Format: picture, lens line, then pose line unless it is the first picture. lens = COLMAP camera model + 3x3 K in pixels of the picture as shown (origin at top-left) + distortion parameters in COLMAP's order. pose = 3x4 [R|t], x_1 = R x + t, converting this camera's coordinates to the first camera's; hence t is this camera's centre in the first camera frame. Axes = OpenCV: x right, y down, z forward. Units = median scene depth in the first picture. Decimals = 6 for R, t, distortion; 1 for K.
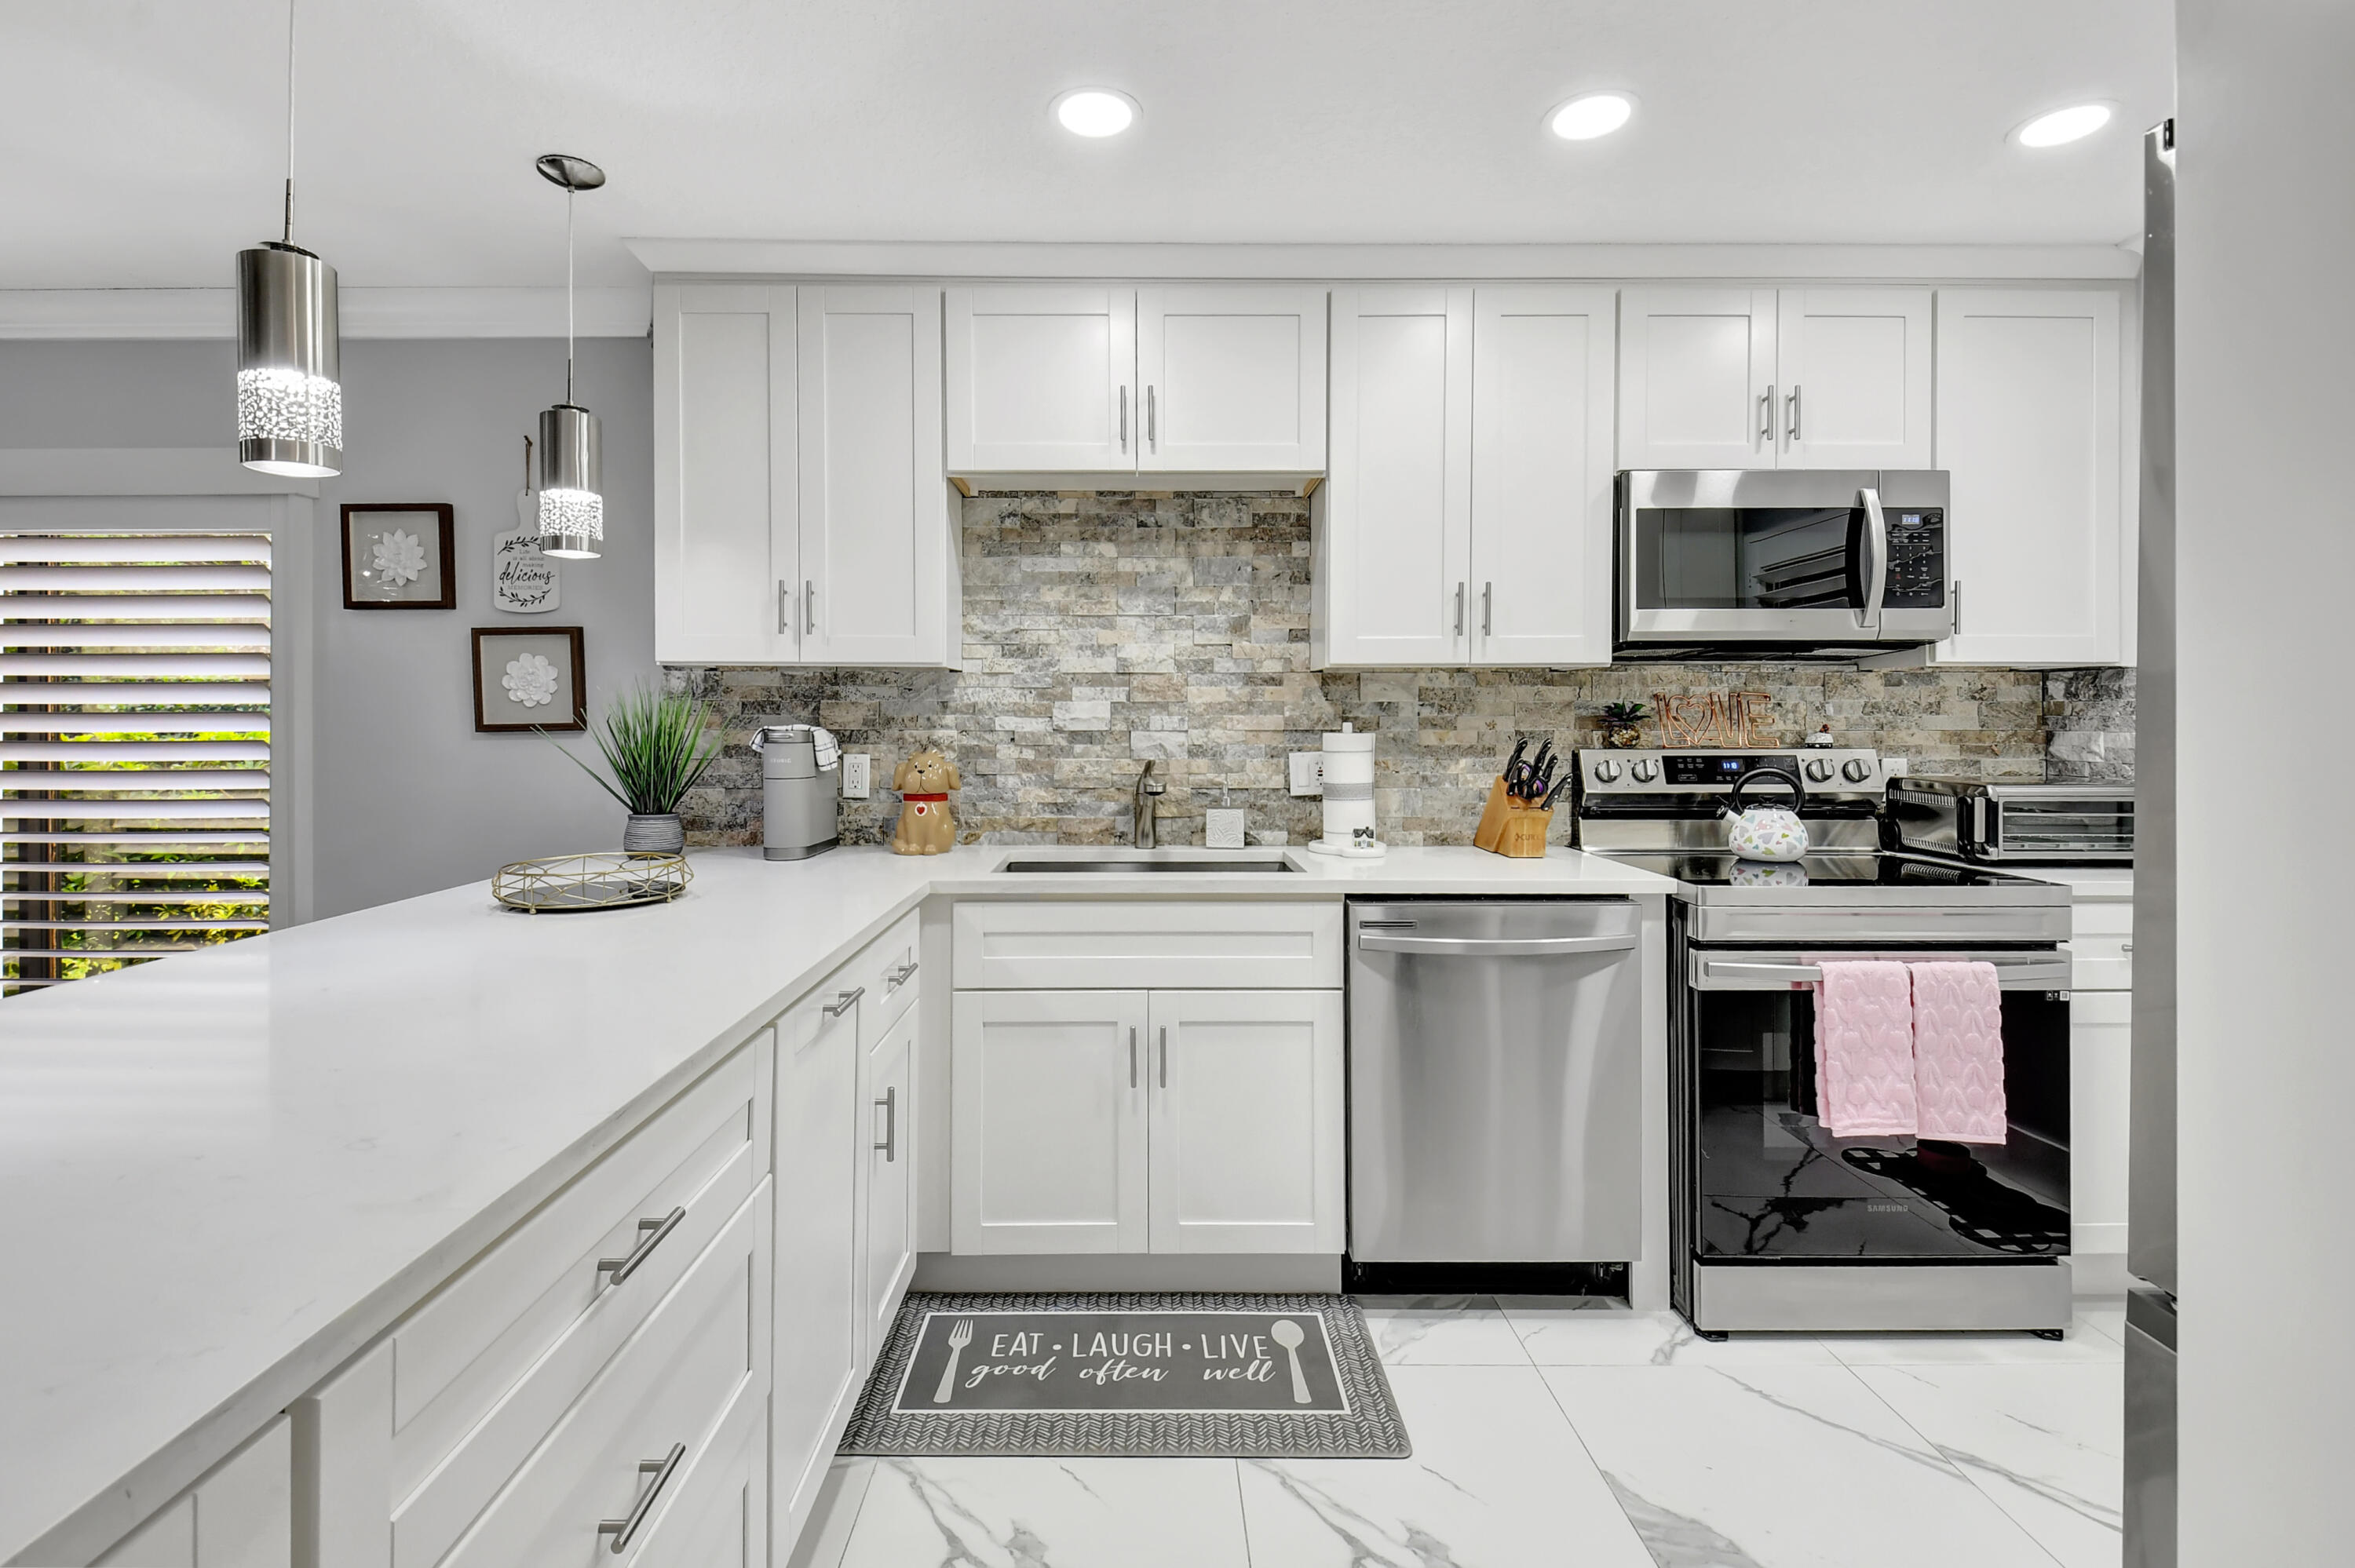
lens RADIAL K [[1055.3, 0, 1151.2], [0, 1055.3, 719.0], [0, 0, 1]] dist [0.019299, -0.007004]
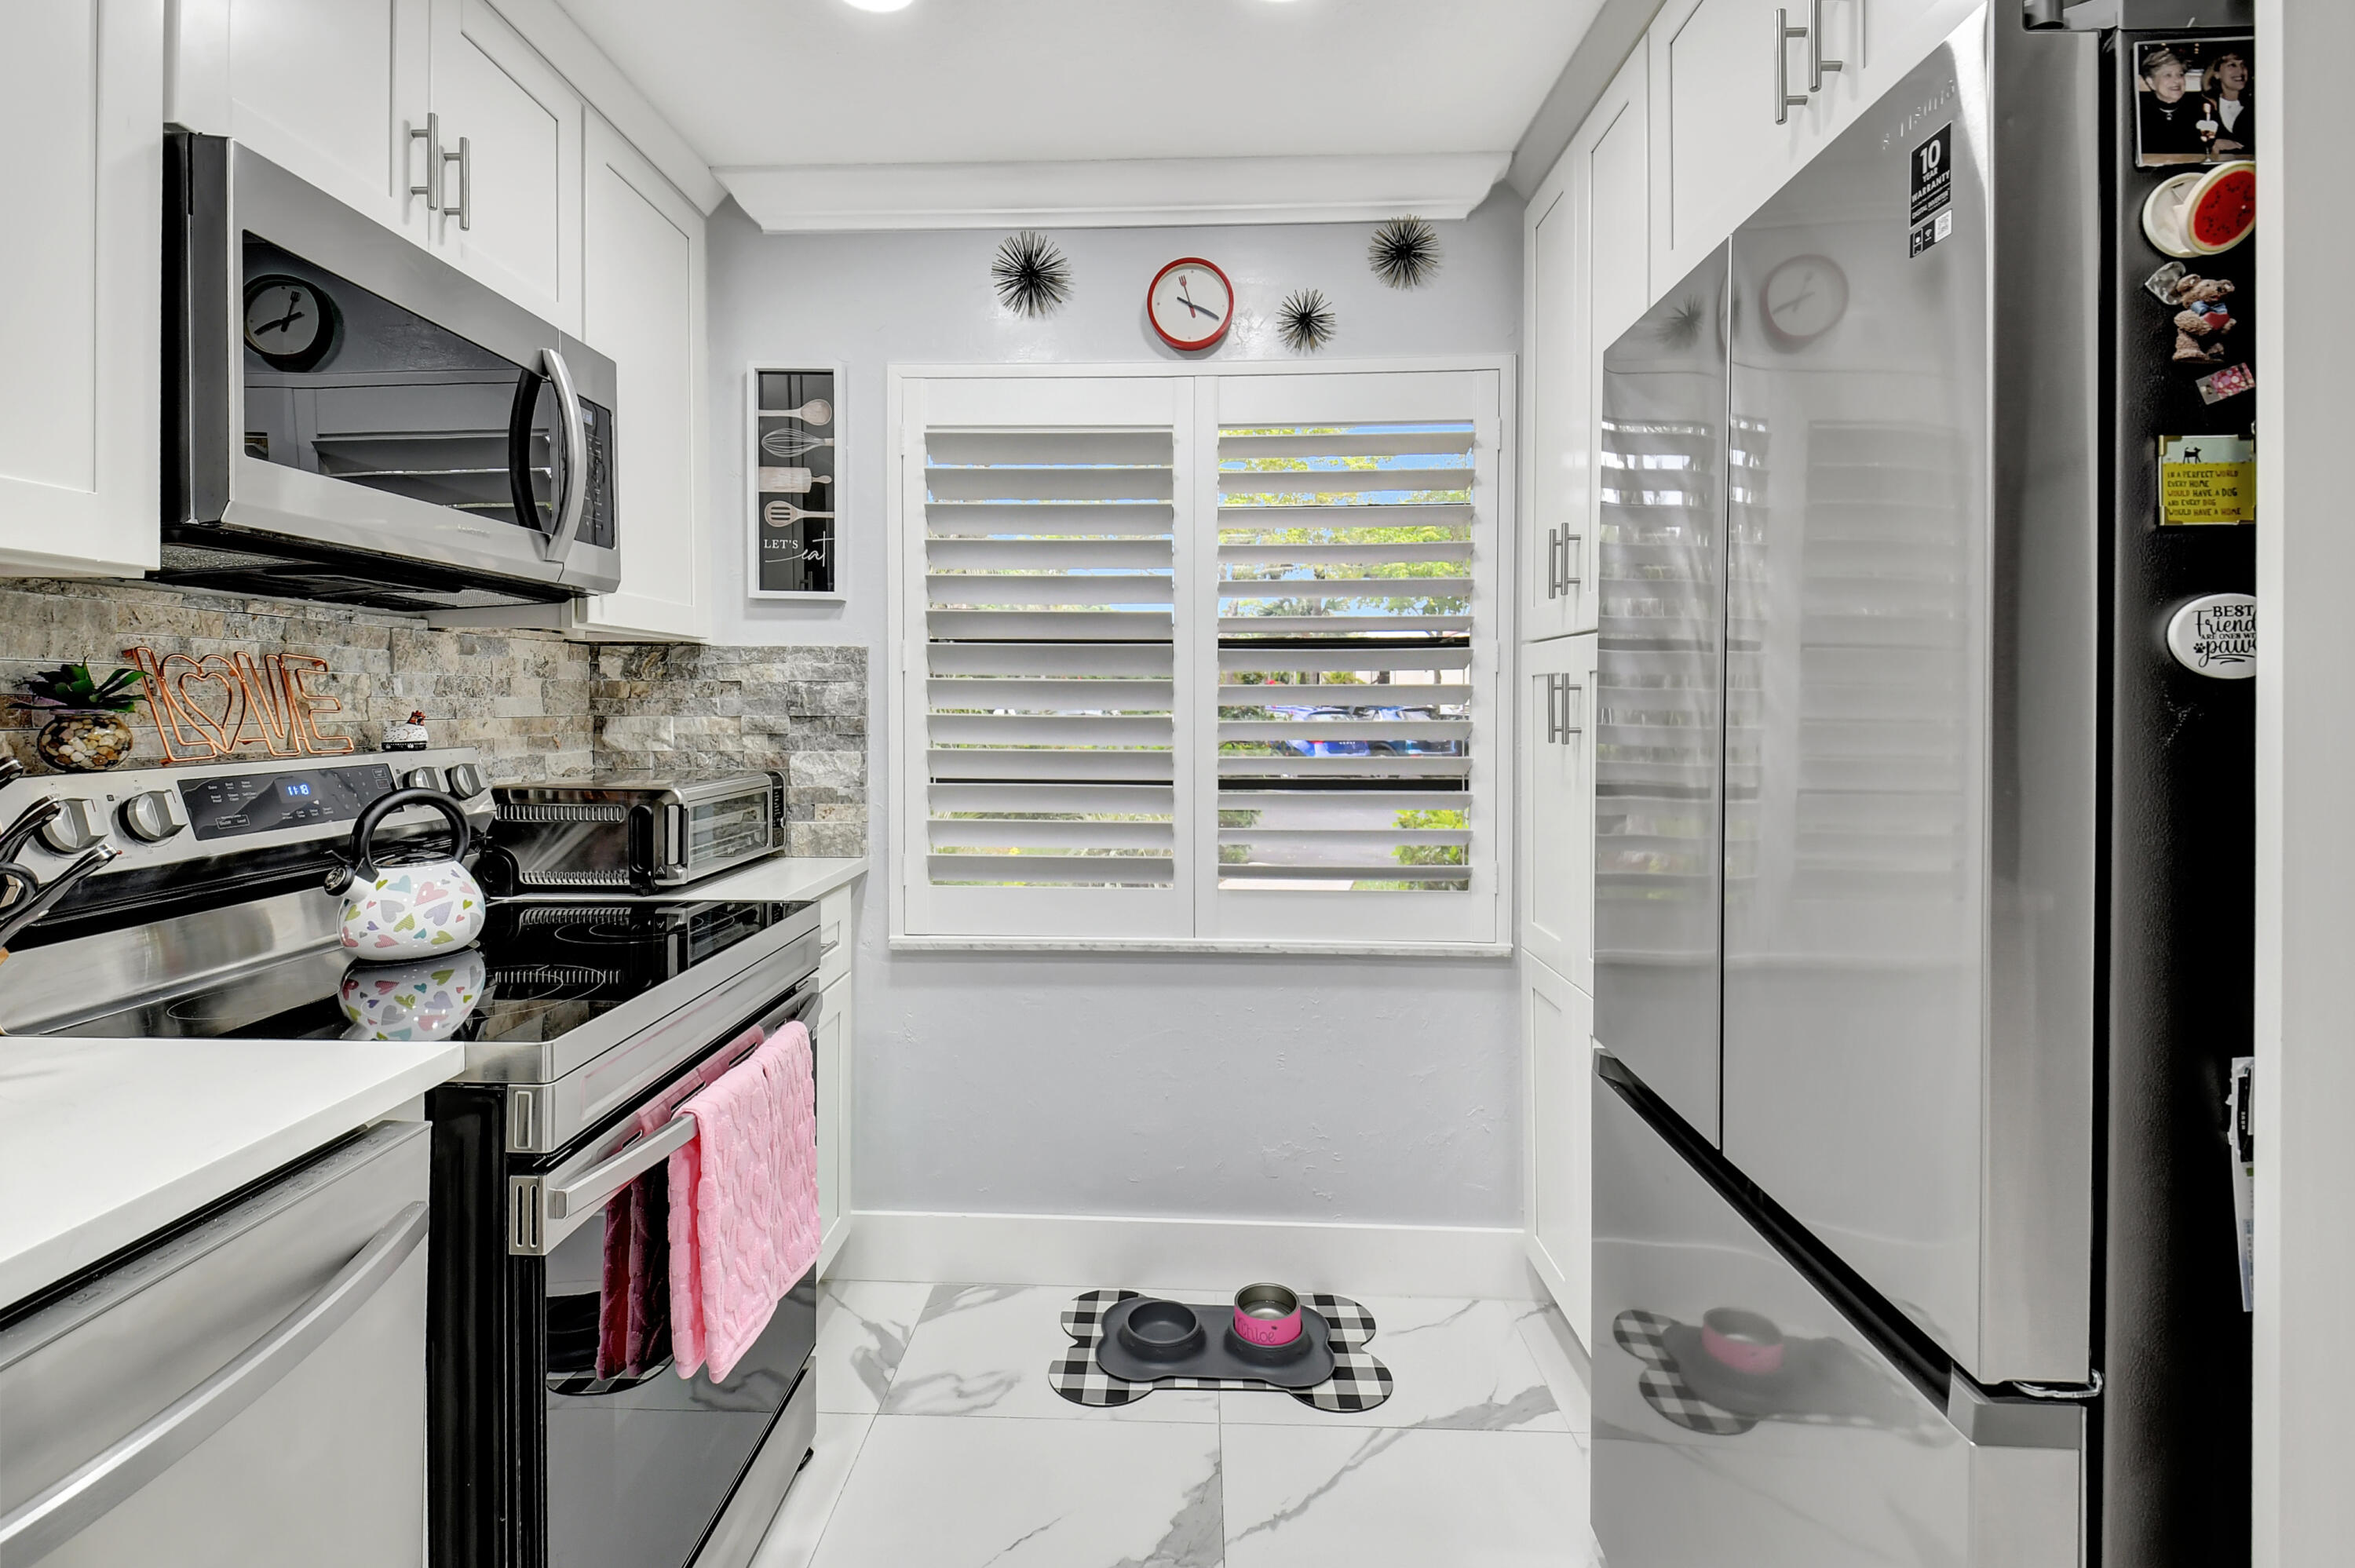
lens RADIAL K [[1090.9, 0, 1170.1], [0, 1090.9, 703.1], [0, 0, 1]] dist [0.013835, -0.015183]
pose [[0.019474, -0.003097, 0.999806, 0.011662], [-0.000636, 0.999995, 0.003110, -0.001217], [-0.999810, -0.000697, 0.019472, 0.531187]]
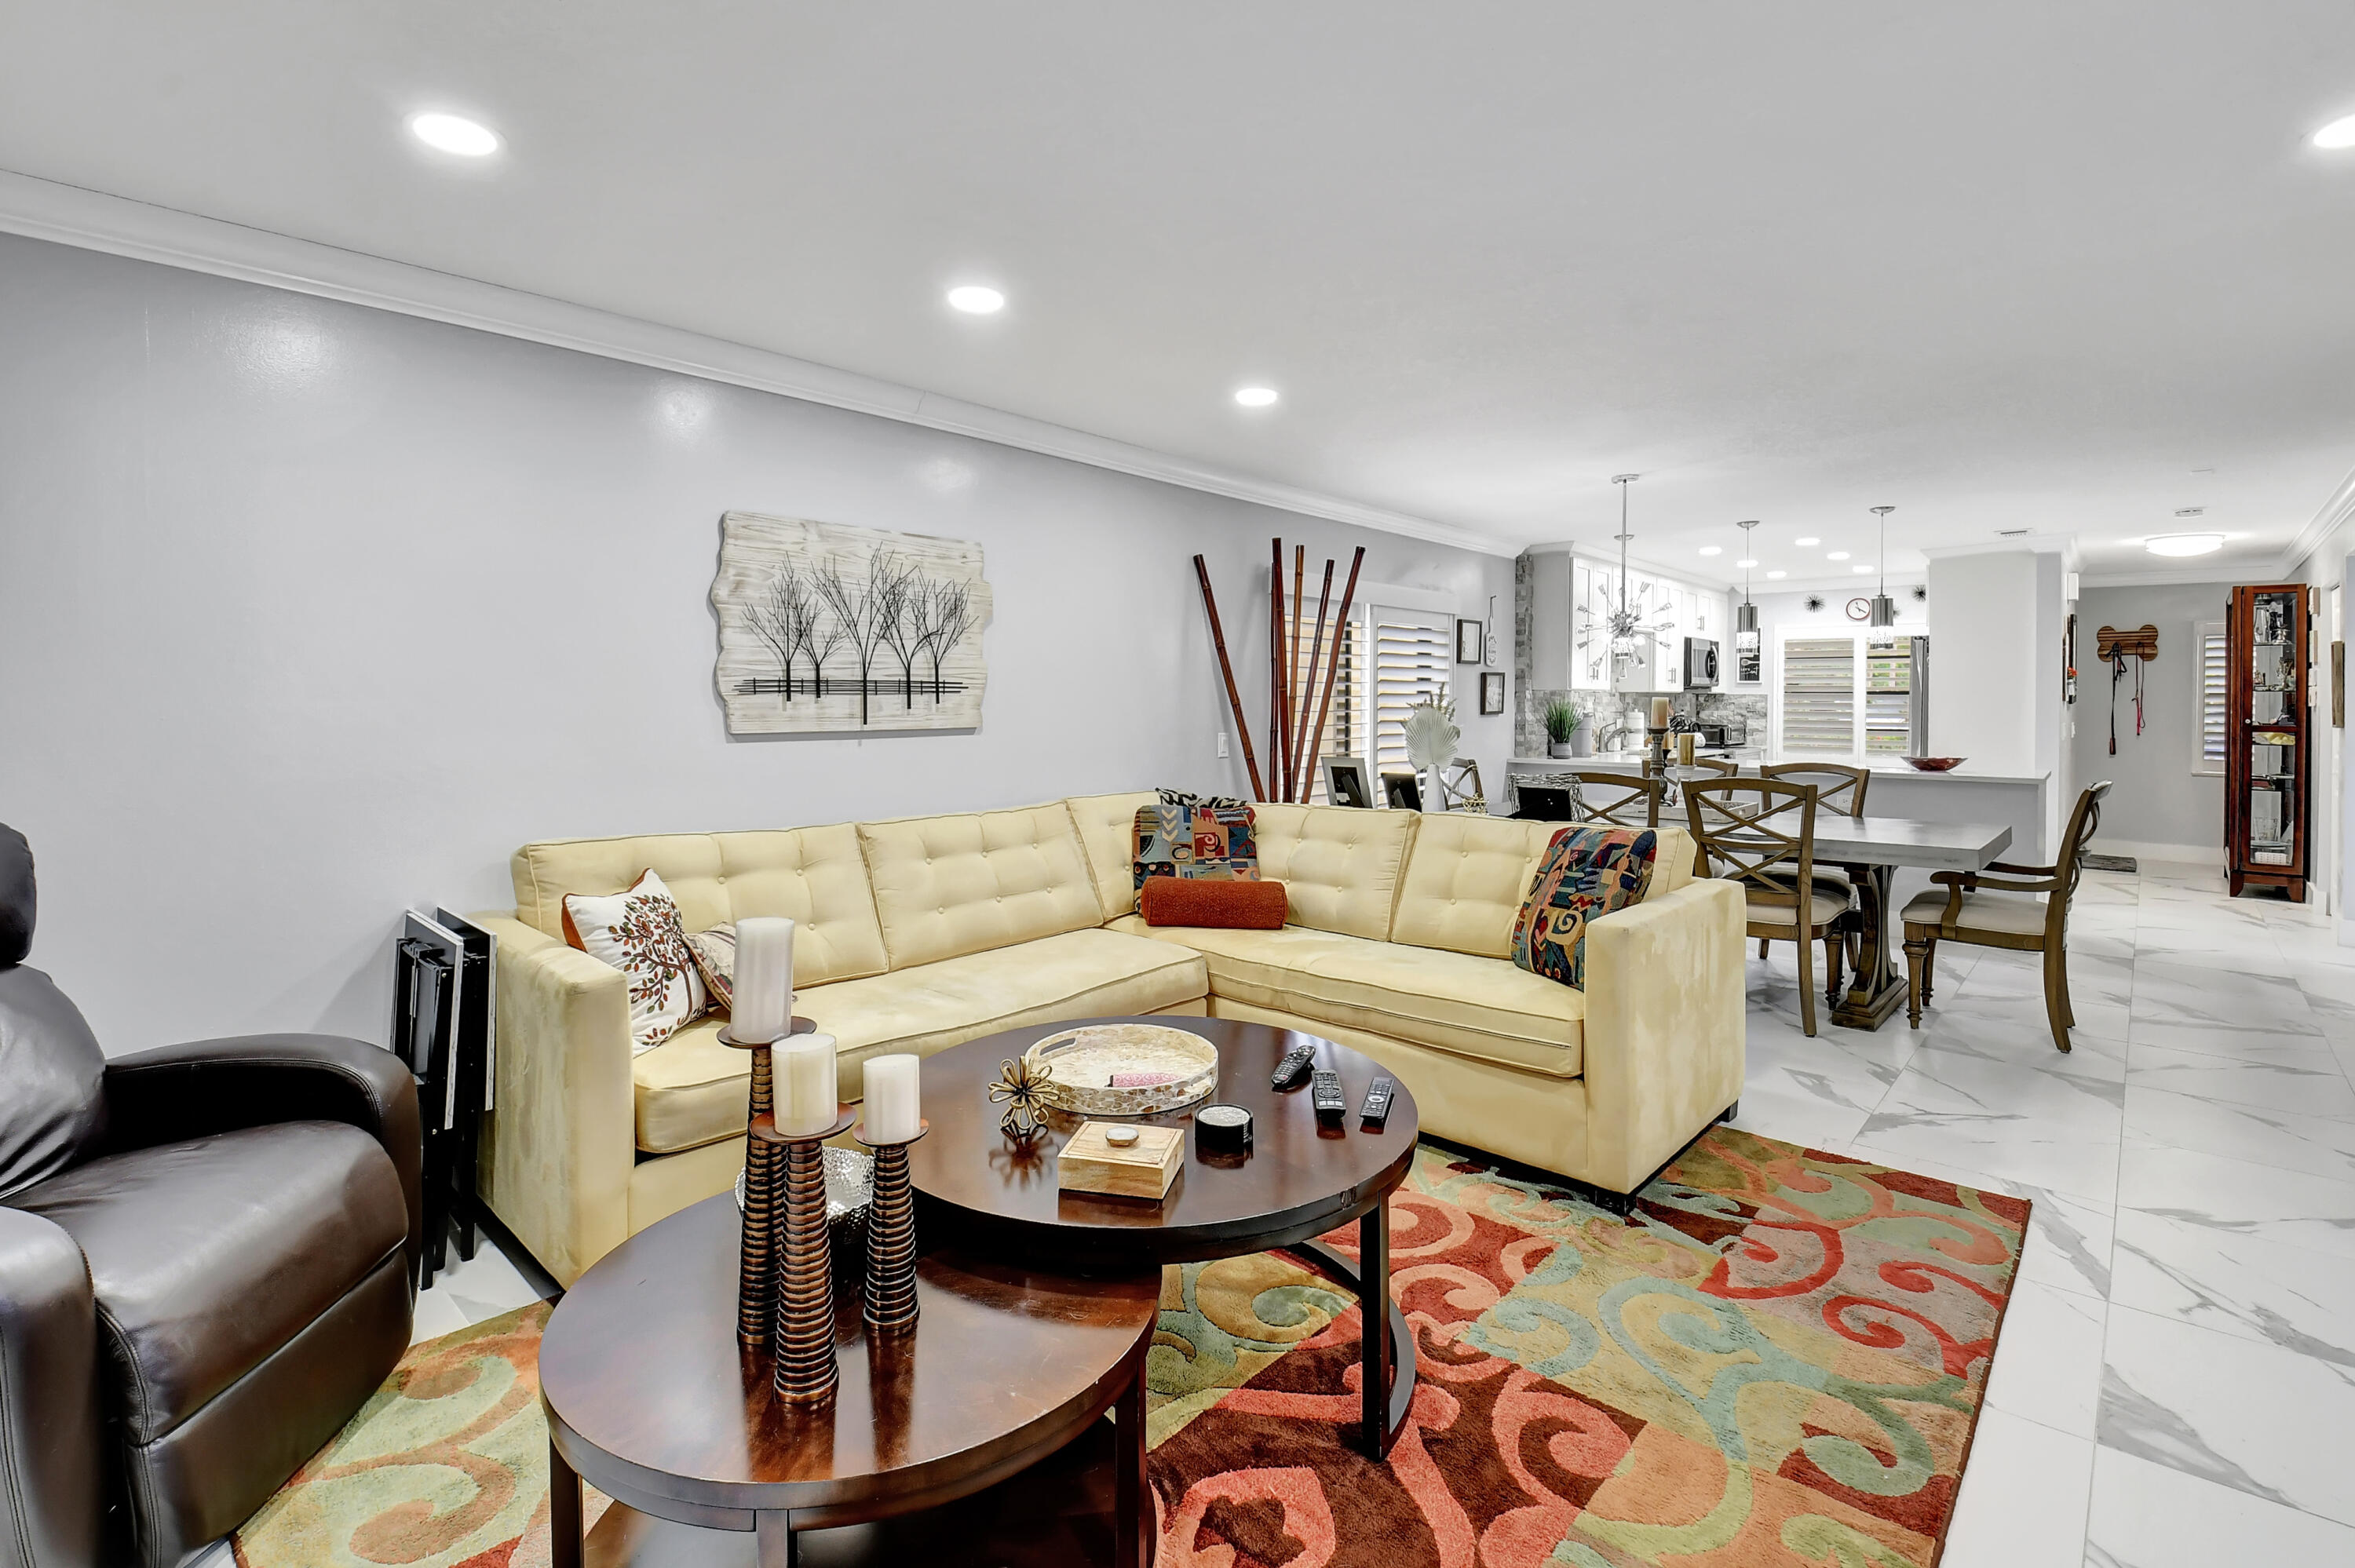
lens RADIAL K [[1090.9, 0, 1189.7], [0, 1090.9, 718.8], [0, 0, 1]] dist [0.013835, -0.015183]
pose [[0.660521, -0.013724, 0.750682, -3.006195], [-0.004114, 0.999752, 0.021897, -0.032088], [-0.750796, -0.017552, 0.660300, -0.143727]]
